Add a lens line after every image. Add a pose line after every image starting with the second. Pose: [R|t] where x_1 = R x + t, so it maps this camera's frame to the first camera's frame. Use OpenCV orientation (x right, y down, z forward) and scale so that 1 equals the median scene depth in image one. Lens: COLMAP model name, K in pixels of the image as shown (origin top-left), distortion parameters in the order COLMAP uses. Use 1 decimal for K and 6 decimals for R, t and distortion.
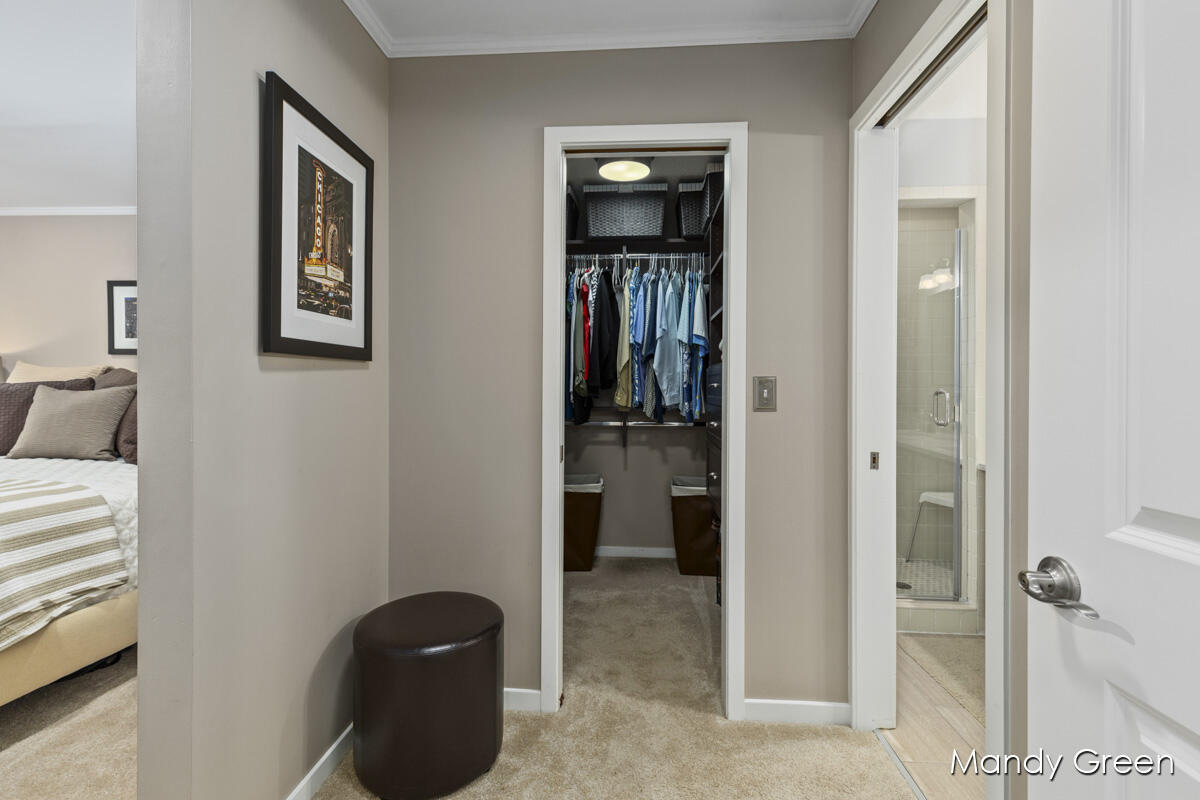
lens RADIAL K [[549.2, 0, 604.1], [0, 549.2, 387.8], [0, 0, 1]] dist [0.008412, 0.000476]
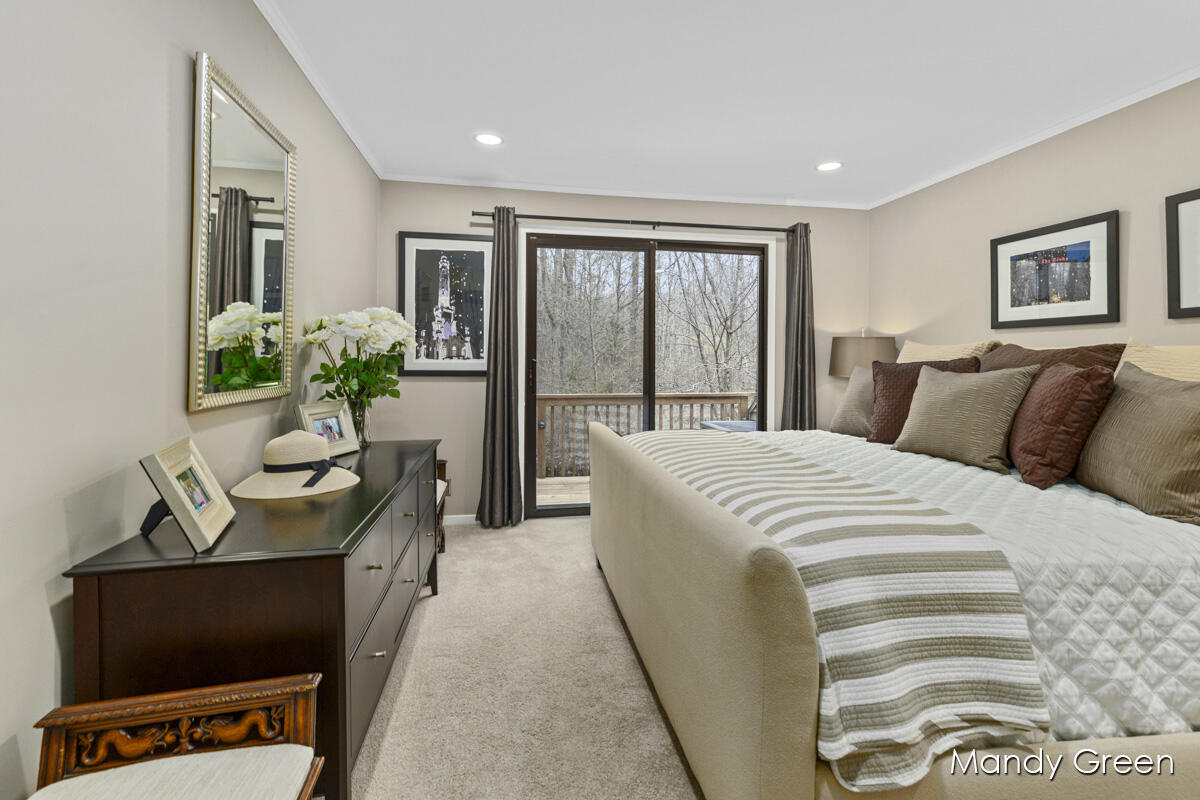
lens RADIAL K [[549.2, 0, 608.3], [0, 549.2, 352.5], [0, 0, 1]] dist [0.008412, 0.000476]
pose [[0.247836, -0.015151, -0.968684, -0.329001], [-0.014722, 0.999703, -0.019403, -0.001455], [0.968690, 0.019070, 0.247539, 0.331845]]
